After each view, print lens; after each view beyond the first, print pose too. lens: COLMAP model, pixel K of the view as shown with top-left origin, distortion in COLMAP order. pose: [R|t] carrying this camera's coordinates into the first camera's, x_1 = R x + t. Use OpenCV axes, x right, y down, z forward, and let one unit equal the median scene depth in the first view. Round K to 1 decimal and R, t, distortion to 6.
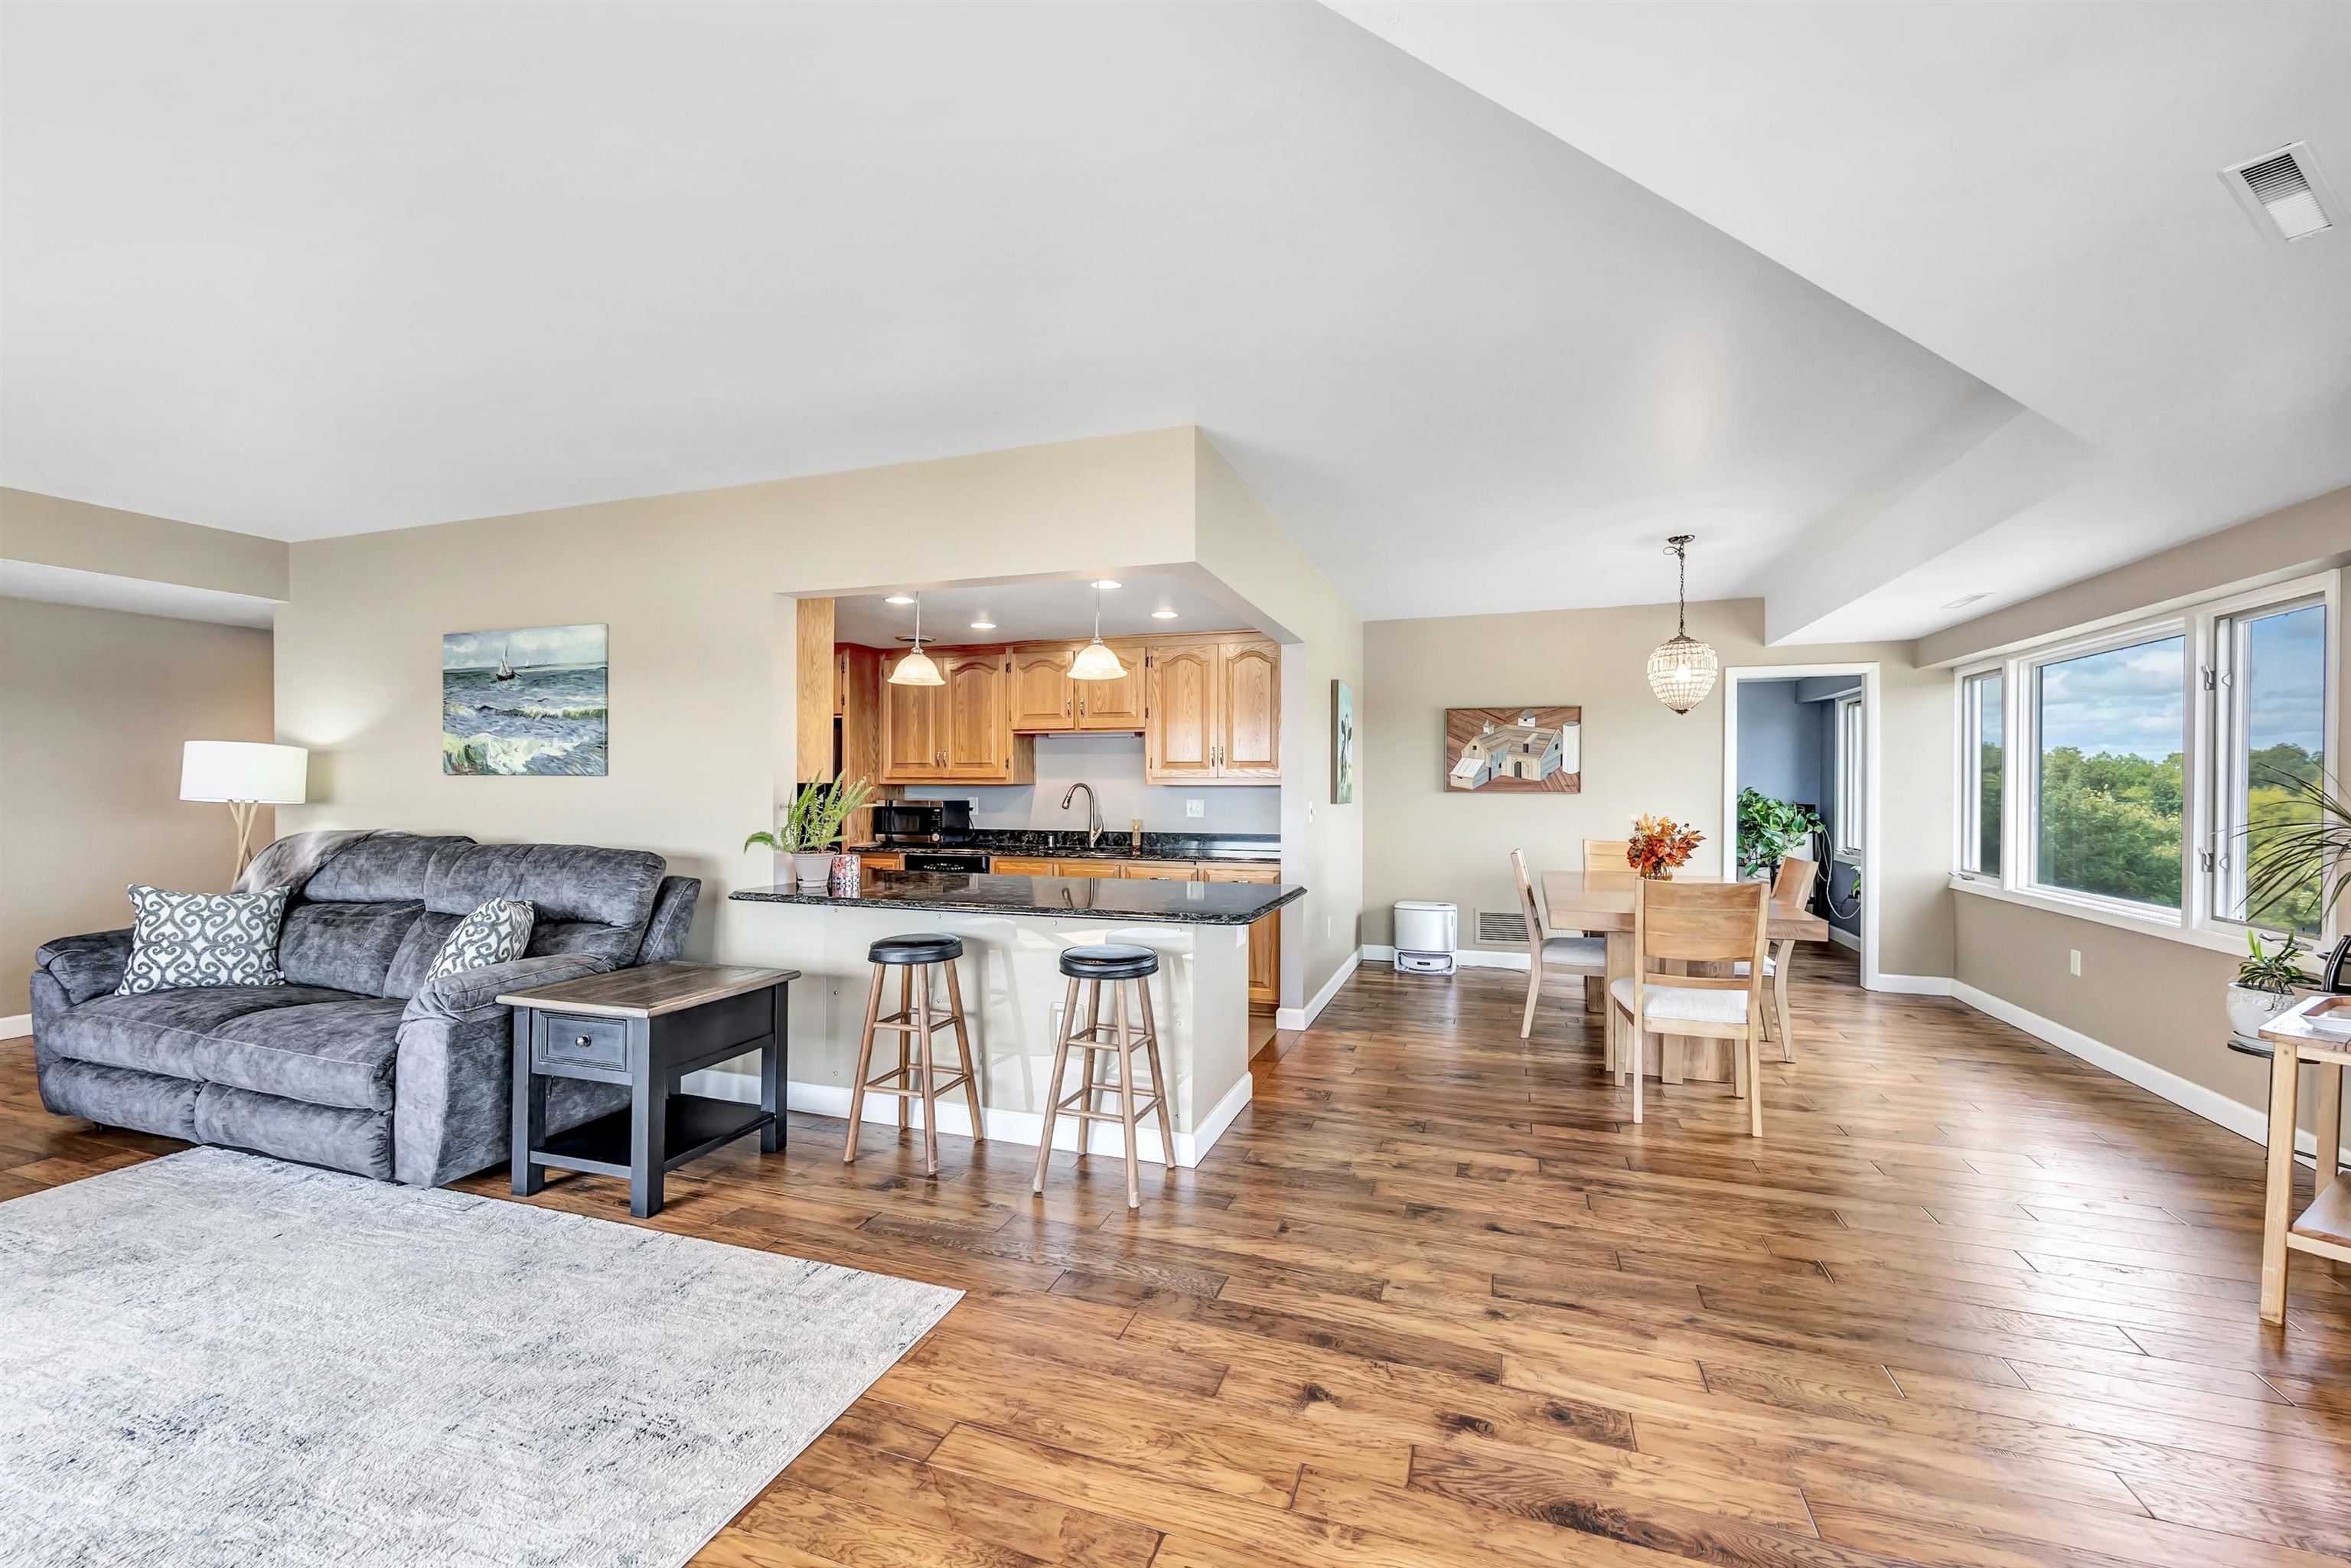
lens RADIAL K [[959.9, 0, 1159.0], [0, 959.9, 783.9], [0, 0, 1]] dist [0.003624, -0.000960]
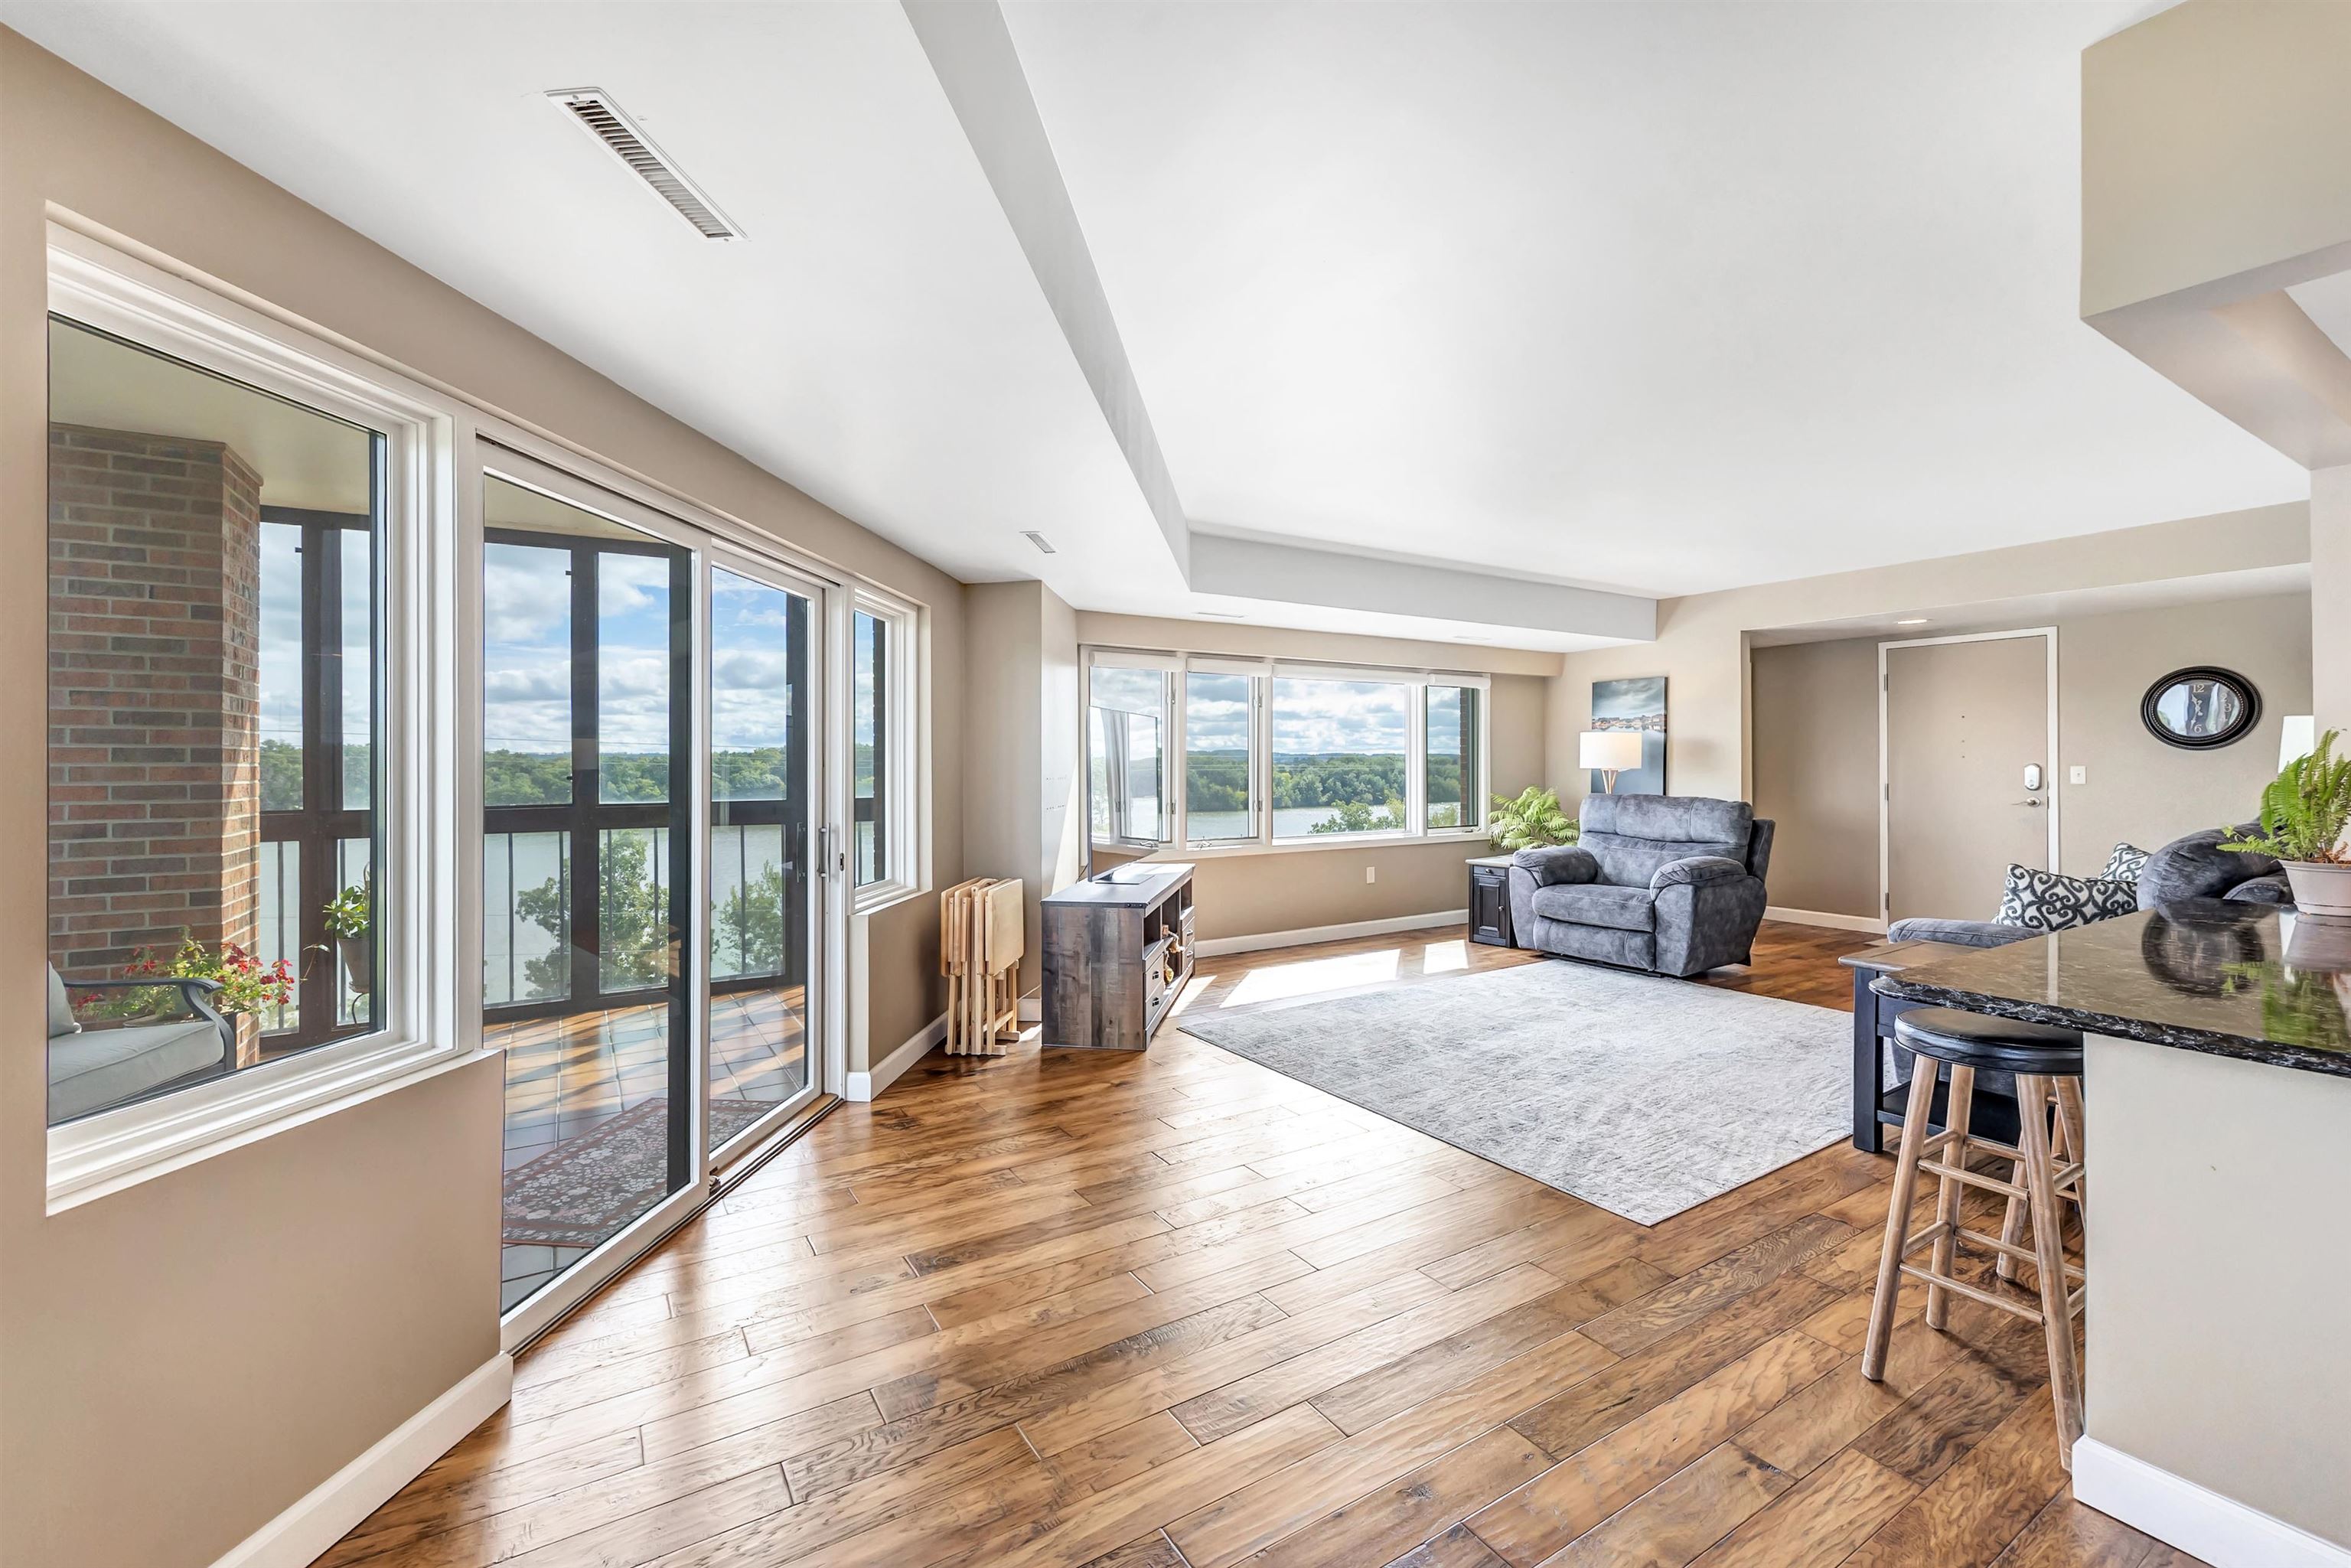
lens RADIAL K [[959.9, 0, 1157.0], [0, 959.9, 759.4], [0, 0, 1]] dist [0.003624, -0.000960]
pose [[-0.628725, -0.004311, -0.777616, 0.455291], [0.003418, 0.999960, -0.008307, 0.003890], [0.777620, -0.007881, -0.628685, 0.573756]]
